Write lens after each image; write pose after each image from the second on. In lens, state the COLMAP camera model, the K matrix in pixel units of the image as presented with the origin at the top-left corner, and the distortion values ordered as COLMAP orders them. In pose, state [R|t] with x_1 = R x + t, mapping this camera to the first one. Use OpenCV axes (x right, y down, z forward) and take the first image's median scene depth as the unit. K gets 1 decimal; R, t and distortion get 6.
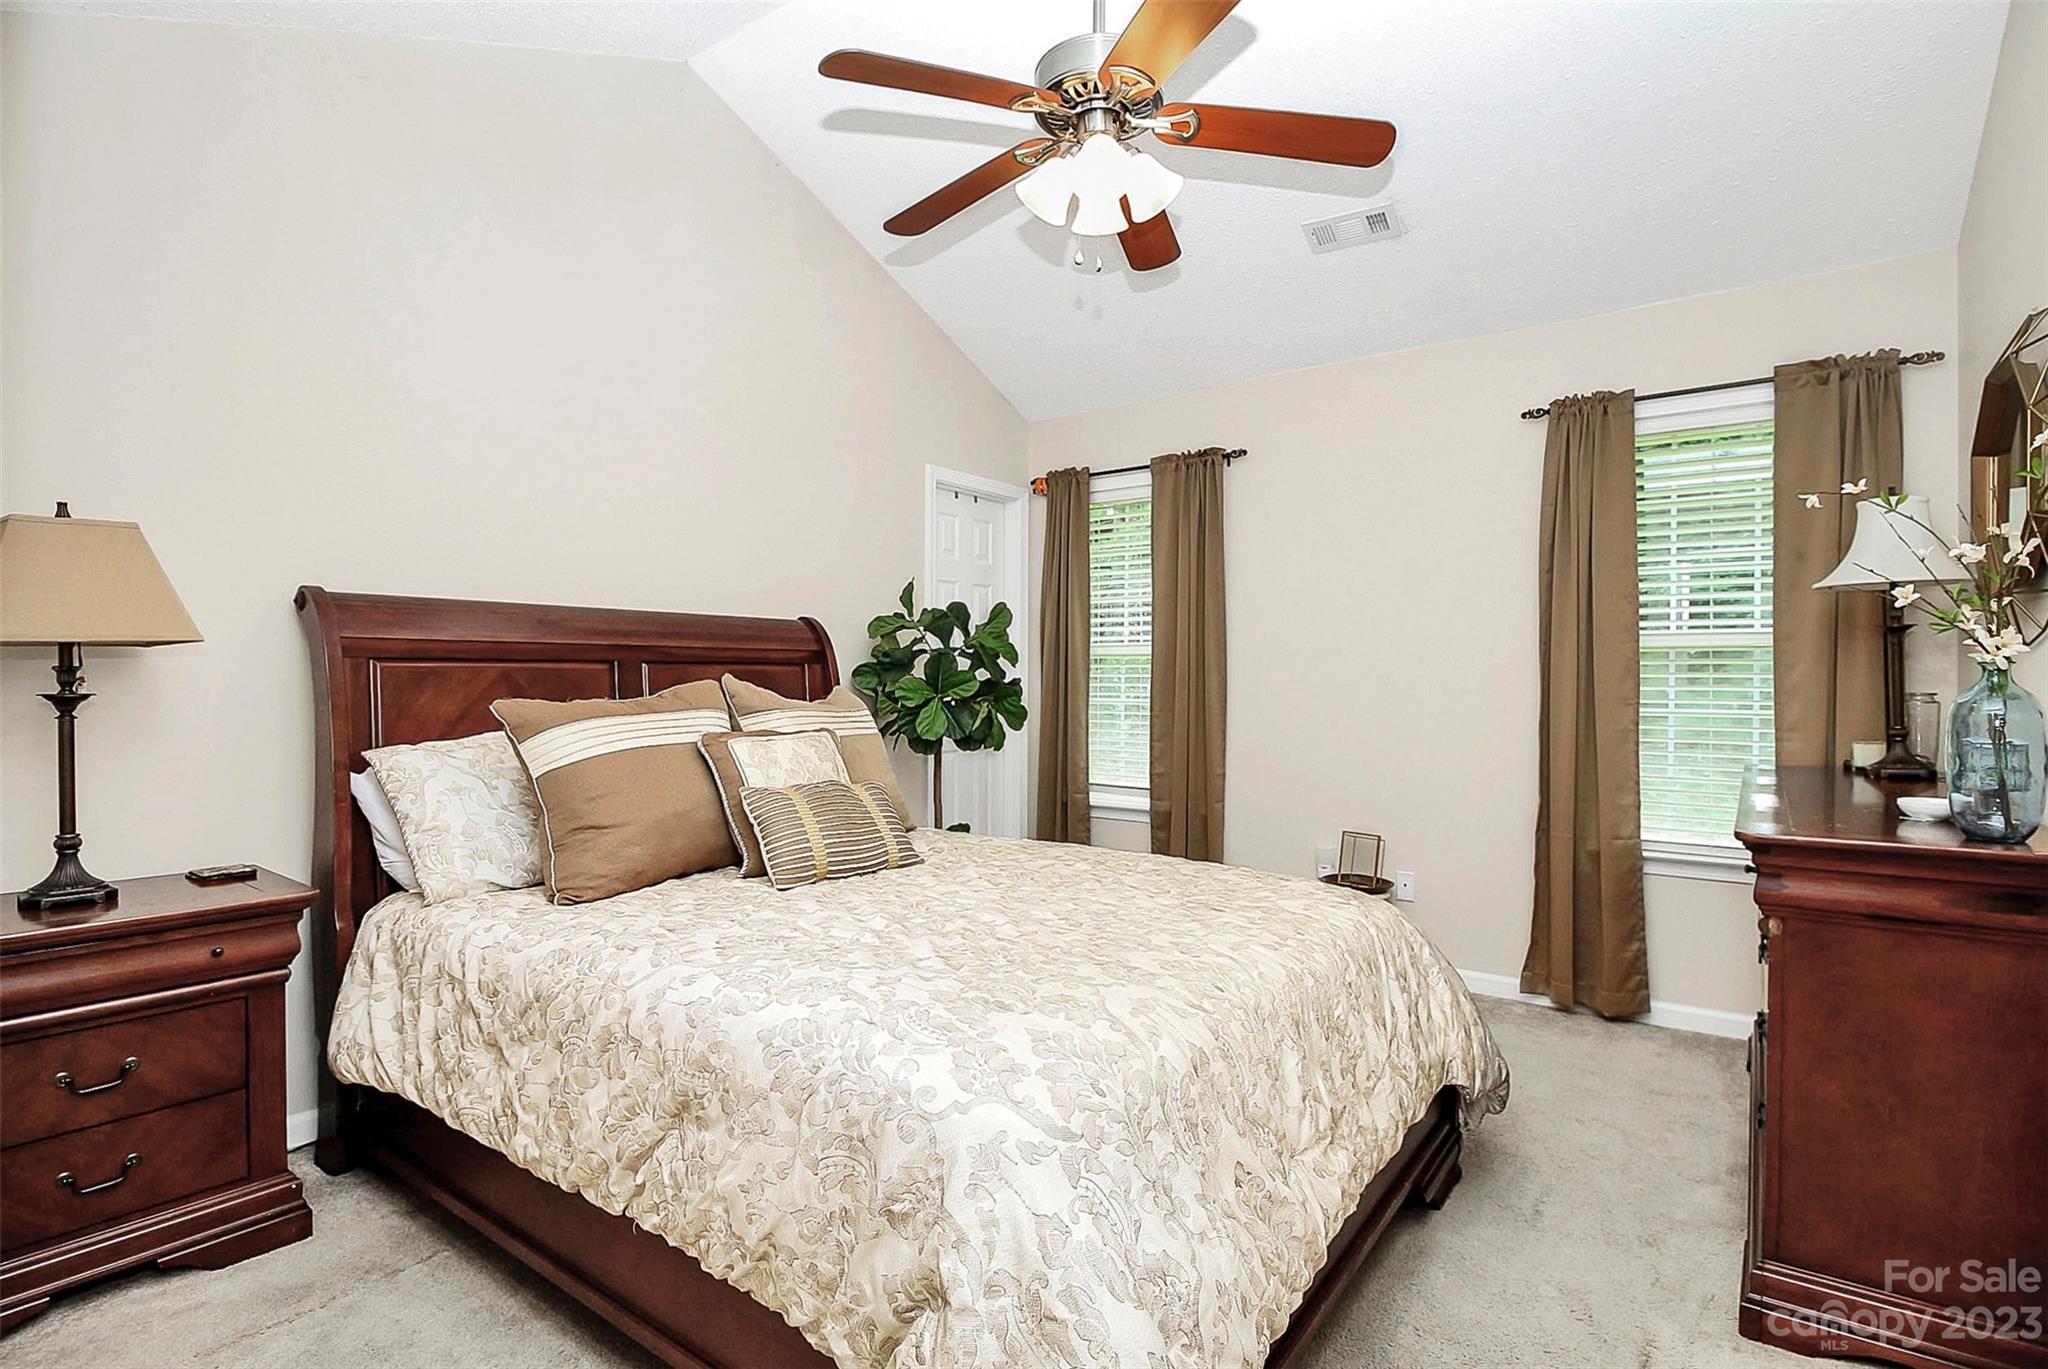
lens RADIAL K [[977.5, 0, 1019.6], [0, 977.5, 685.3], [0, 0, 1]] dist [-0.004594, -0.000188]
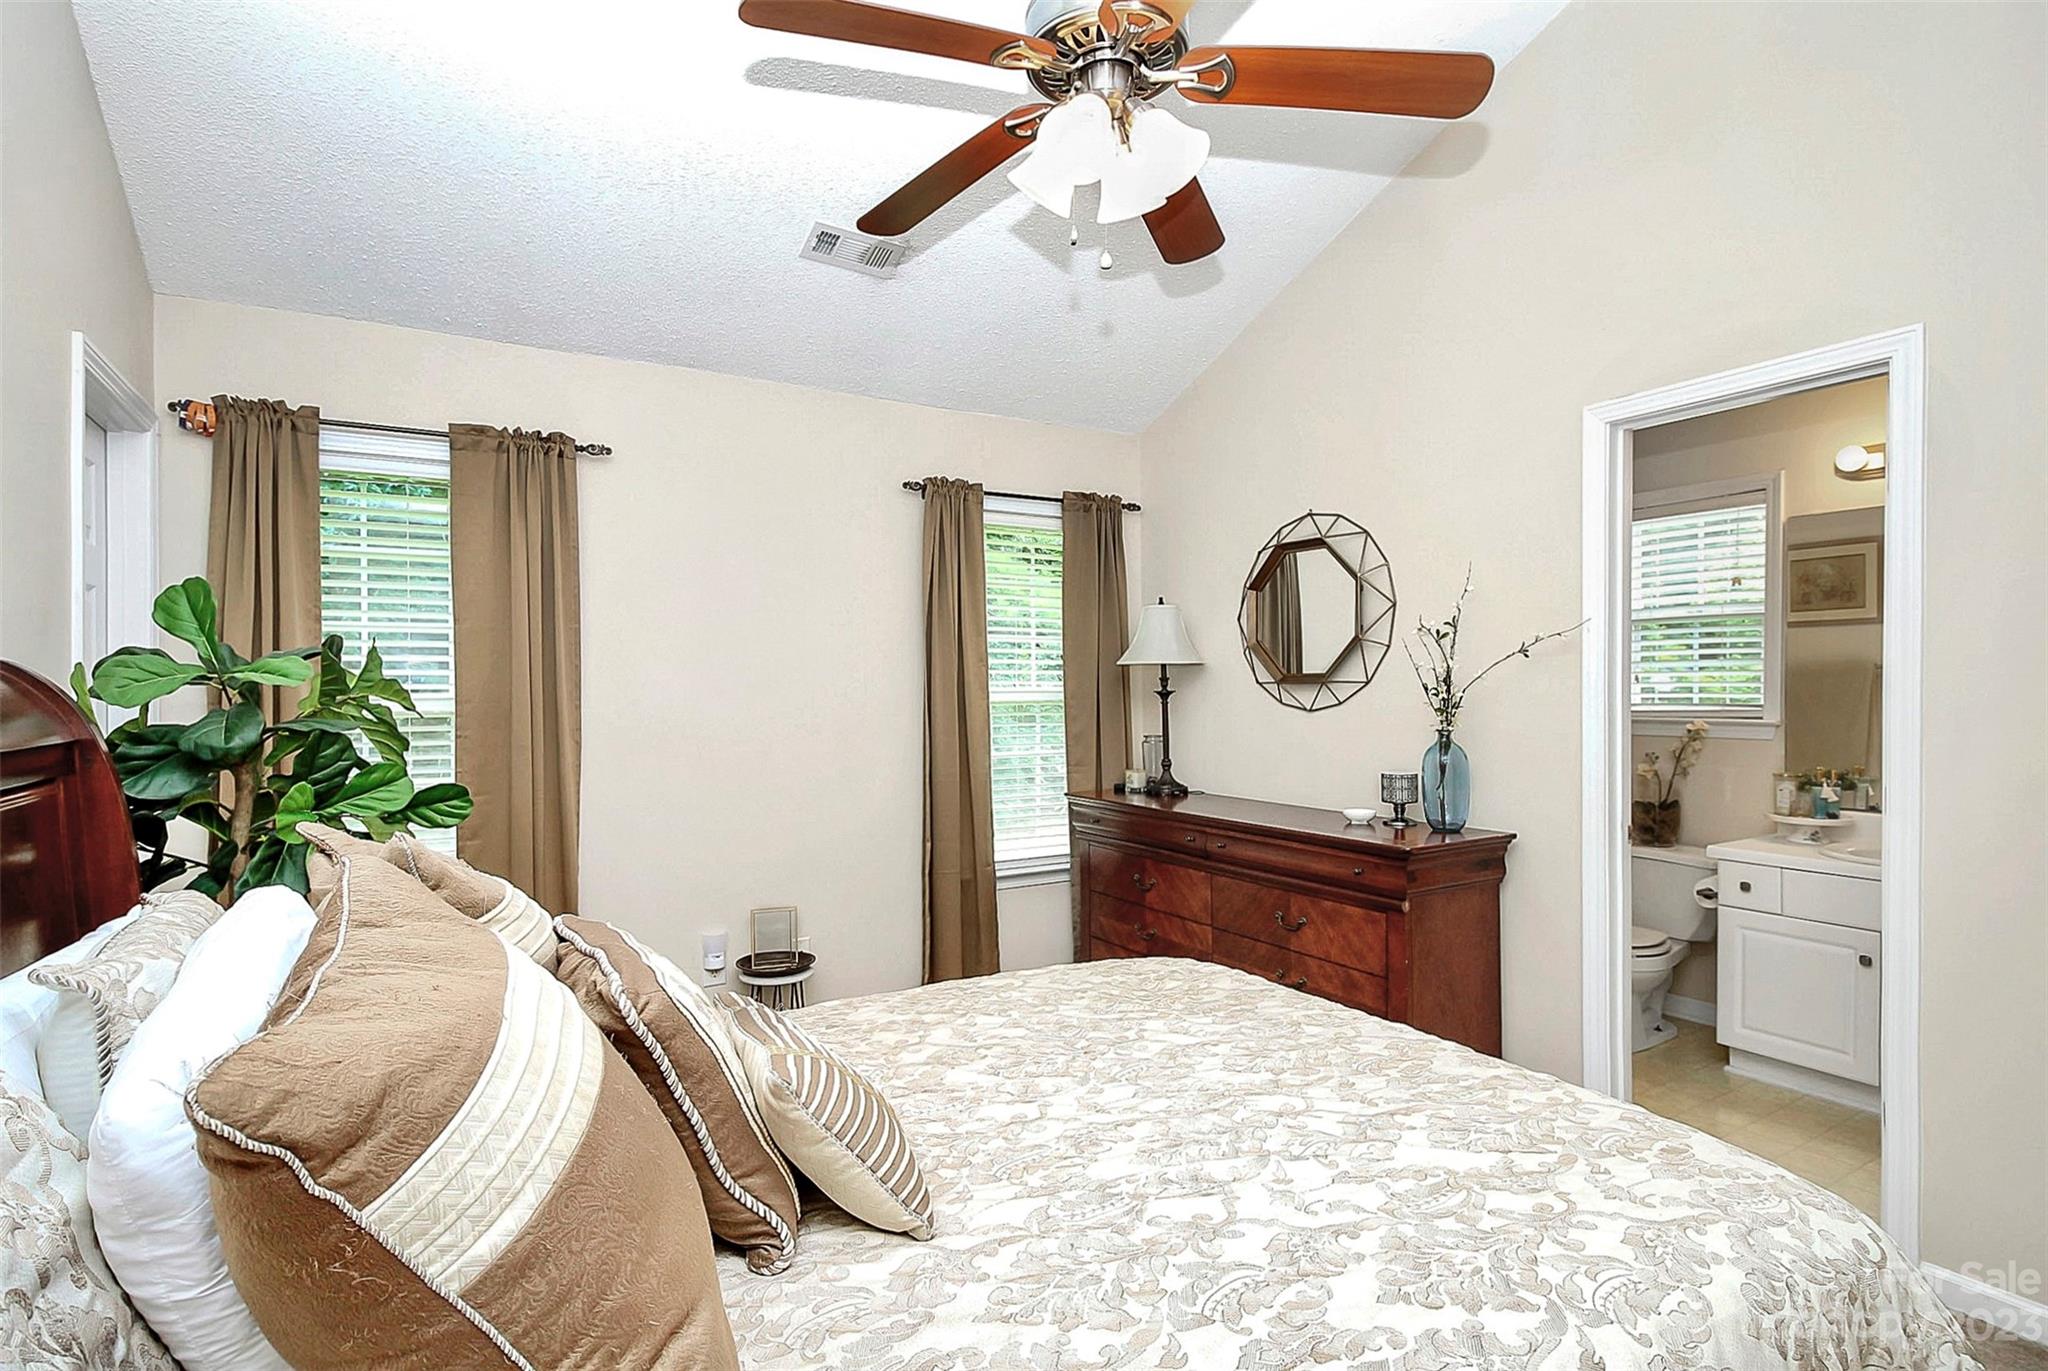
lens RADIAL K [[977.5, 0, 1019.6], [0, 977.5, 686.3], [0, 0, 1]] dist [-0.004594, -0.000188]
pose [[0.385532, 0.000823, 0.922694, -0.451796], [0.027325, 0.999551, -0.012308, -0.040981], [-0.922290, 0.029958, 0.385336, 0.507795]]
